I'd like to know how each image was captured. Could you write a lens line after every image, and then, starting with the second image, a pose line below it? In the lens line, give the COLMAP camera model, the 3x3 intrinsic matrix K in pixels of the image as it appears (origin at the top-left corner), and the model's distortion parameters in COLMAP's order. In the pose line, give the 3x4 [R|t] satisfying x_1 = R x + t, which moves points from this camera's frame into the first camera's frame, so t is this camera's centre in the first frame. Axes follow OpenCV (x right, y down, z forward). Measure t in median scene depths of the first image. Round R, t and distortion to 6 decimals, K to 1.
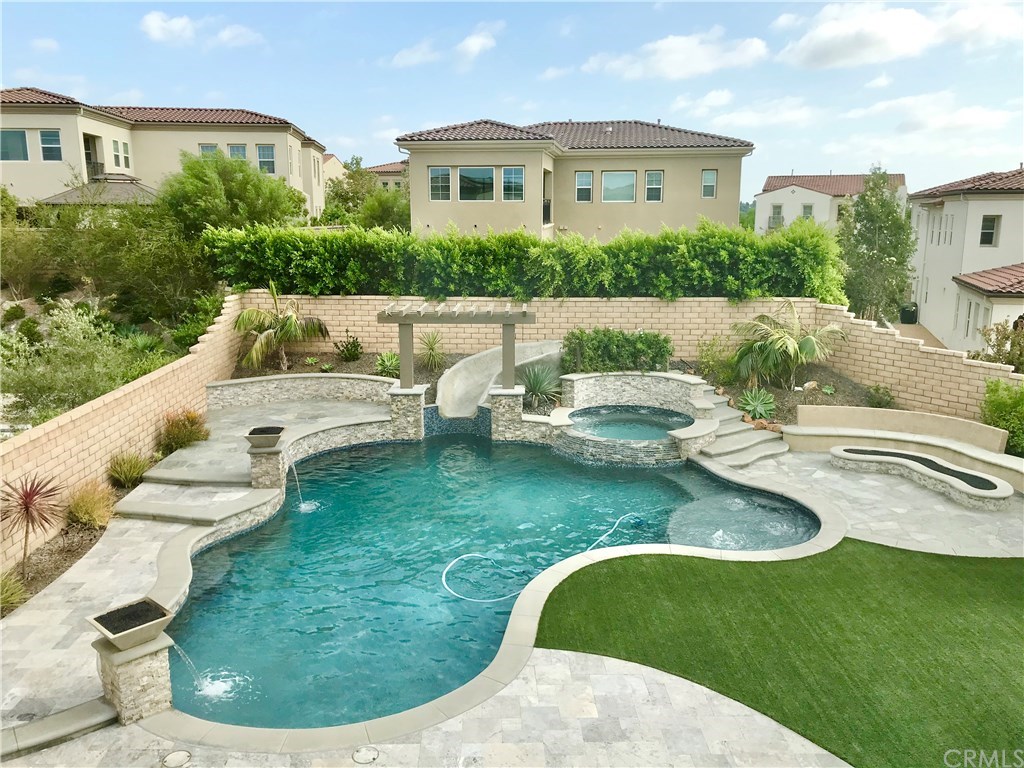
lens RADIAL K [[832.8, 0, 512.5], [0, 832.8, 383.5], [0, 0, 1]] dist [0.018926, 0.002962]
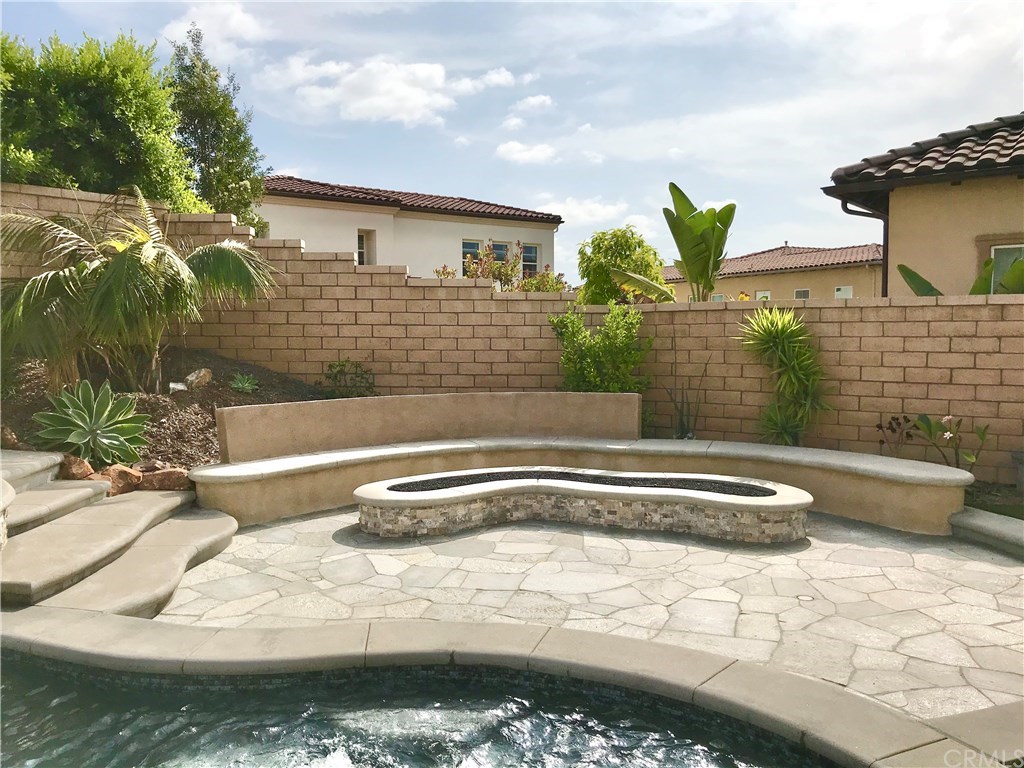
lens RADIAL K [[832.8, 0, 513.3], [0, 832.8, 385.4], [0, 0, 1]] dist [0.018926, 0.002962]
pose [[0.570010, -0.052710, 0.819946, 0.109091], [0.168576, 0.984213, -0.053921, 0.058624], [-0.804159, 0.168959, 0.569896, 0.681790]]
